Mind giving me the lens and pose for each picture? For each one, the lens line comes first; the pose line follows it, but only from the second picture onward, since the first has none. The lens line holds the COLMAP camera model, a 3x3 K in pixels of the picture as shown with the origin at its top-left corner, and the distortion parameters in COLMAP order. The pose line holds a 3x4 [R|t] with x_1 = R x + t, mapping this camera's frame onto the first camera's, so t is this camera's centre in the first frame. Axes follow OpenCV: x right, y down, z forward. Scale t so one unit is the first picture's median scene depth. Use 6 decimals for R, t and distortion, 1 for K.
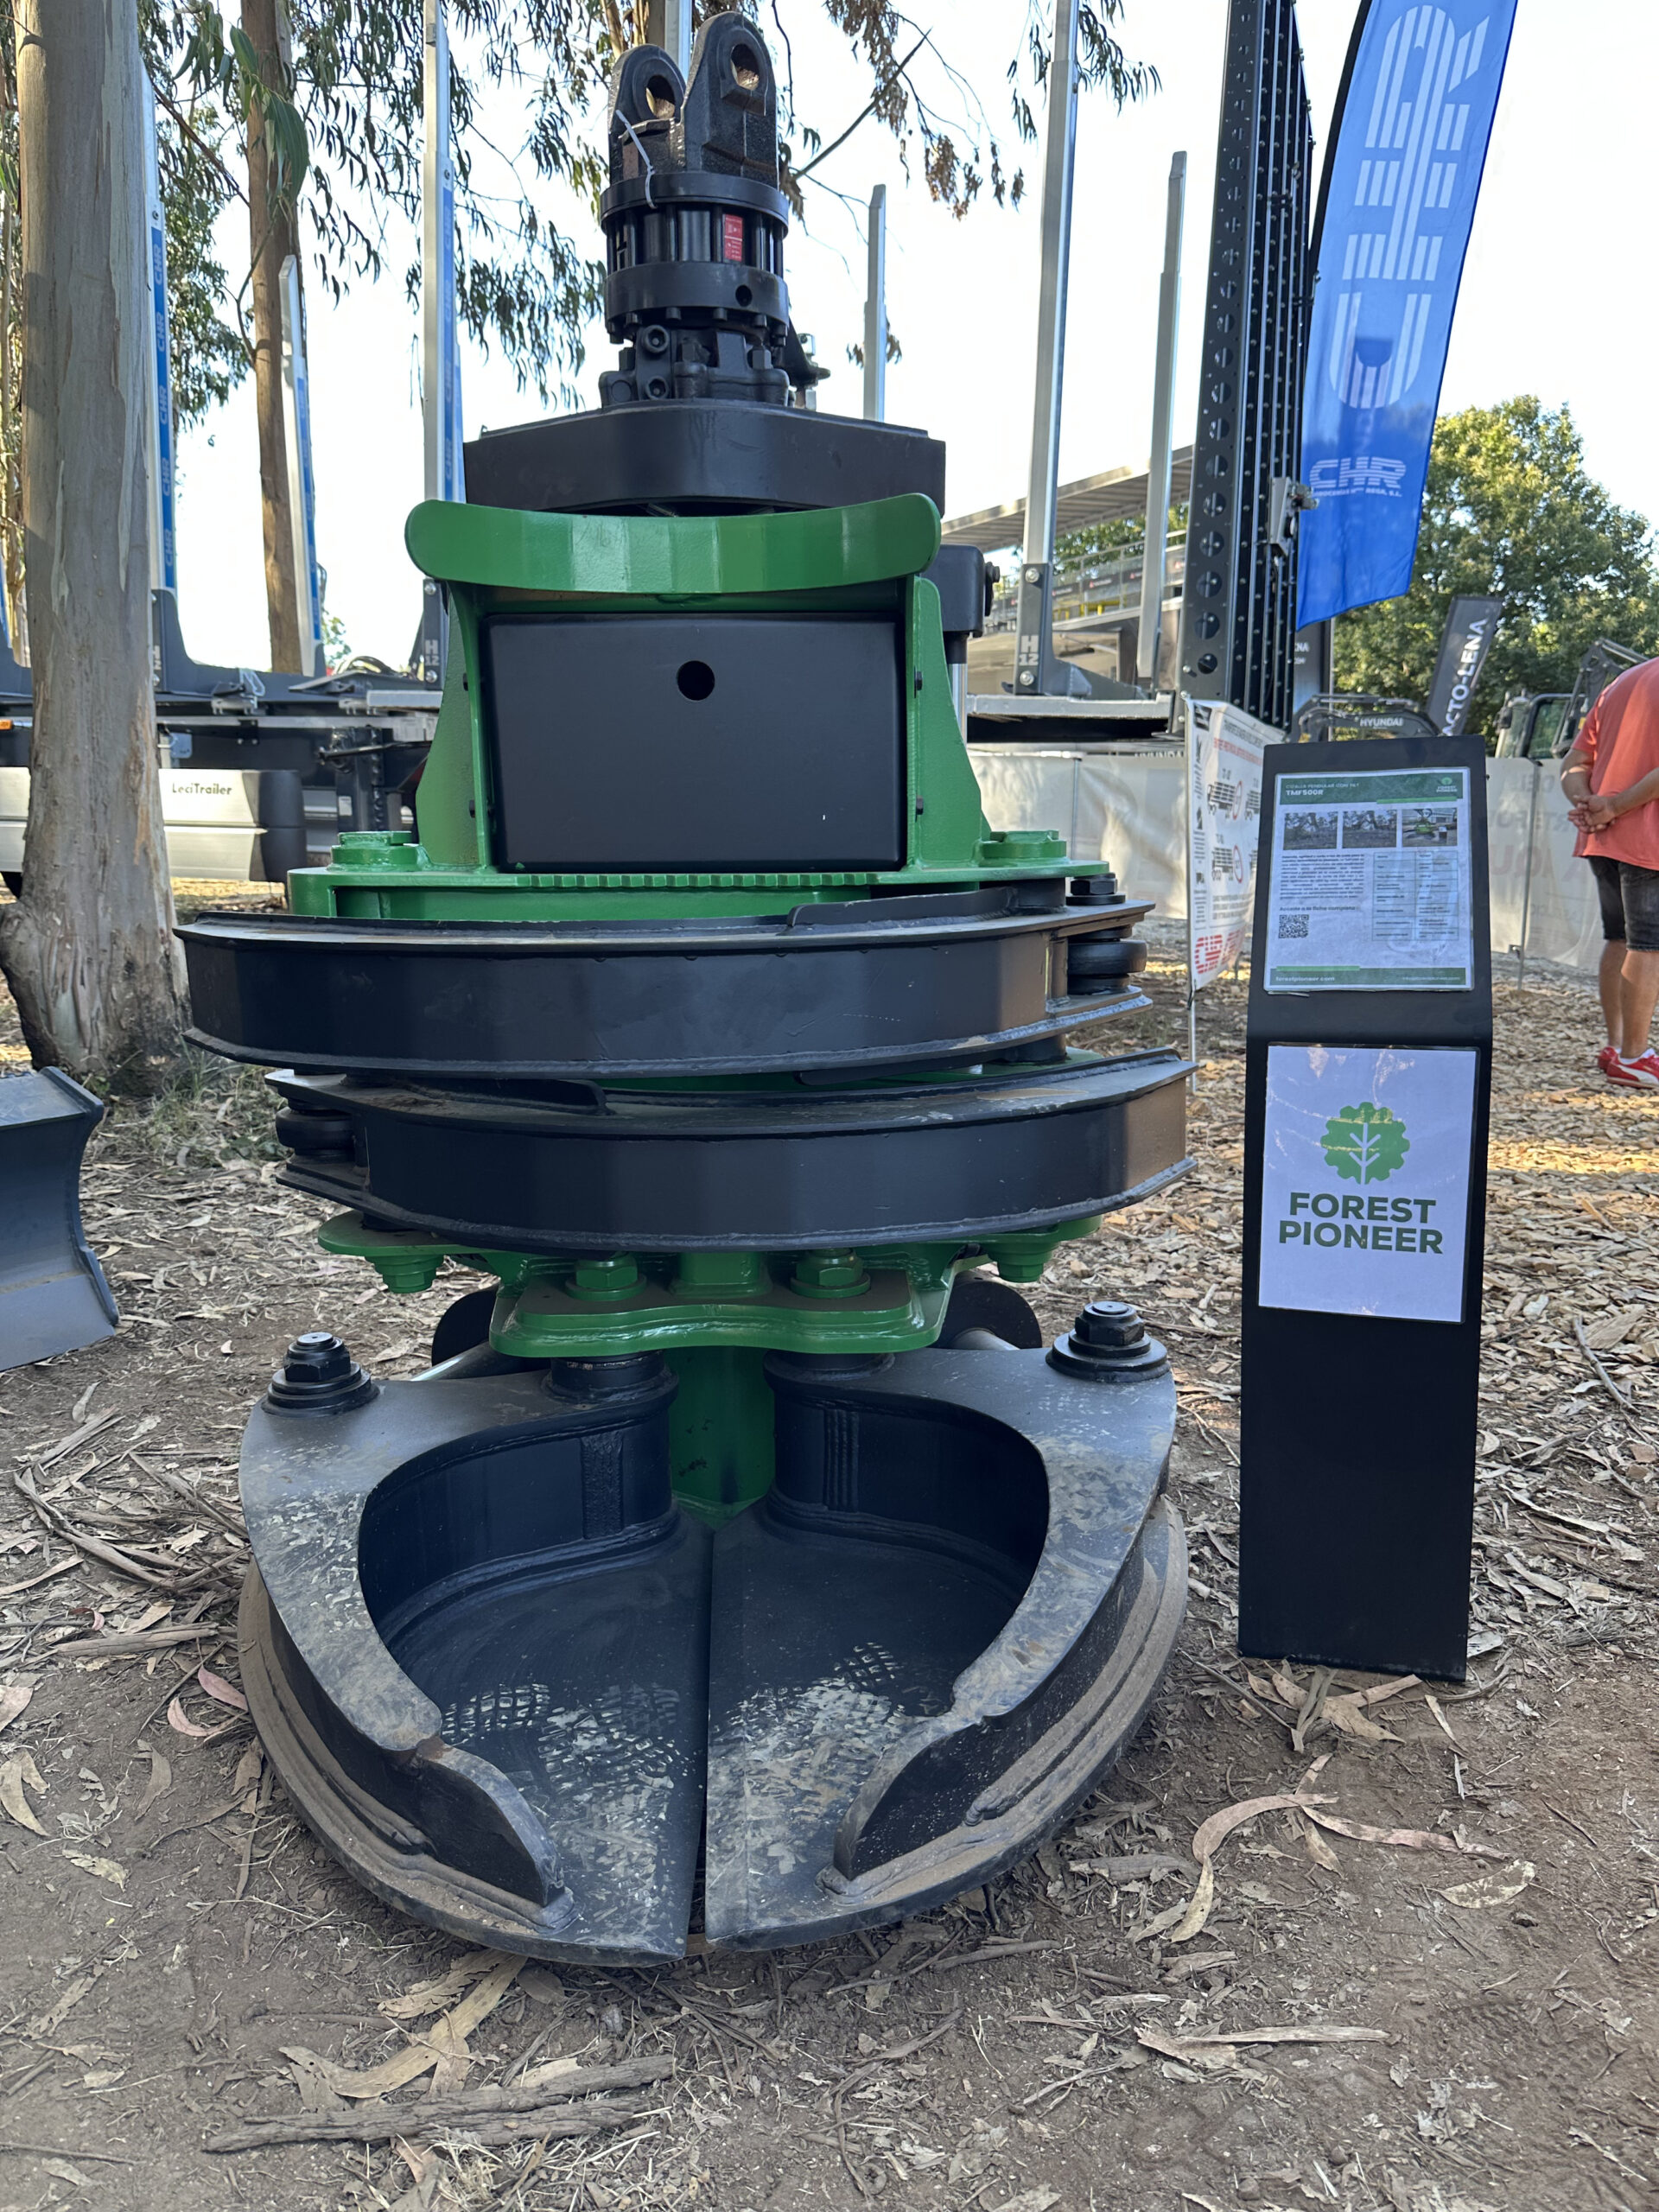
lens RADIAL K [[1565.0, 0, 829.5], [0, 1565.0, 1106.0], [0, 0, 1]] dist [0.043635, -0.067328]
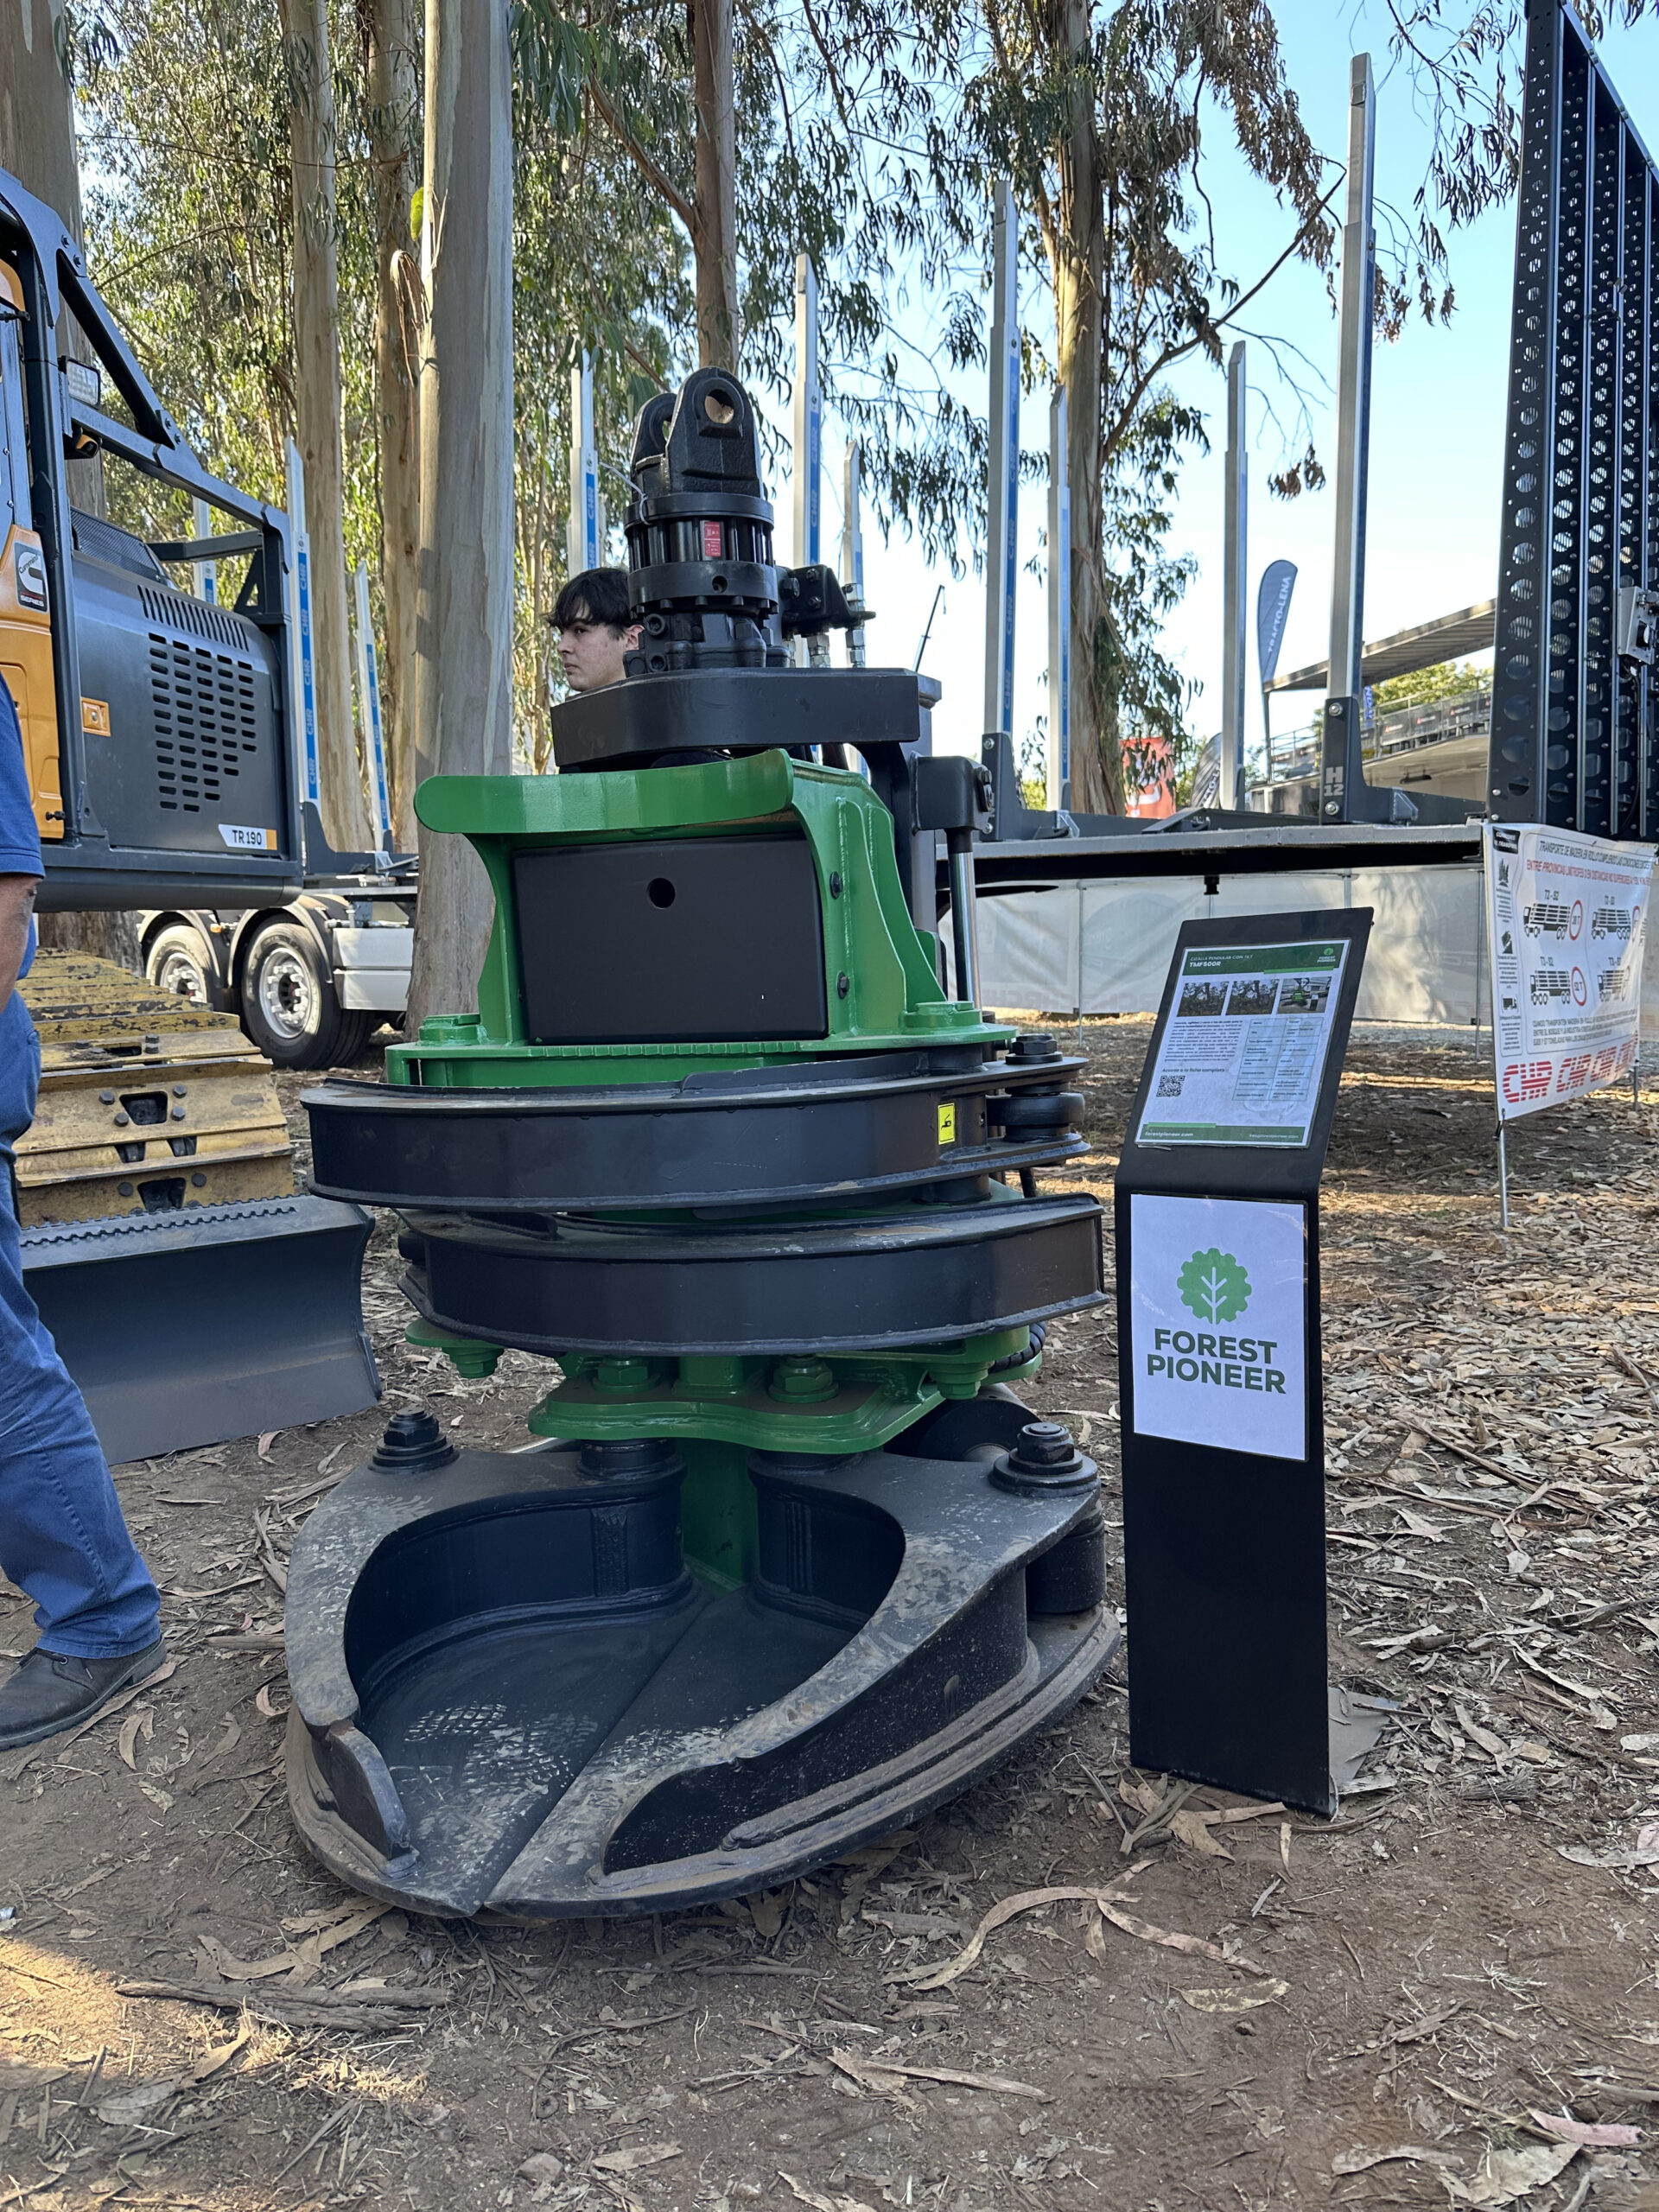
lens RADIAL K [[1617.7, 0, 905.6], [0, 1617.7, 1072.7], [0, 0, 1]] dist [0.048536, -0.080110]
pose [[0.952240, -0.001844, -0.305346, 0.468558], [-0.025216, 0.996091, -0.084653, -0.022769], [0.304309, 0.088309, 0.948471, -0.142269]]
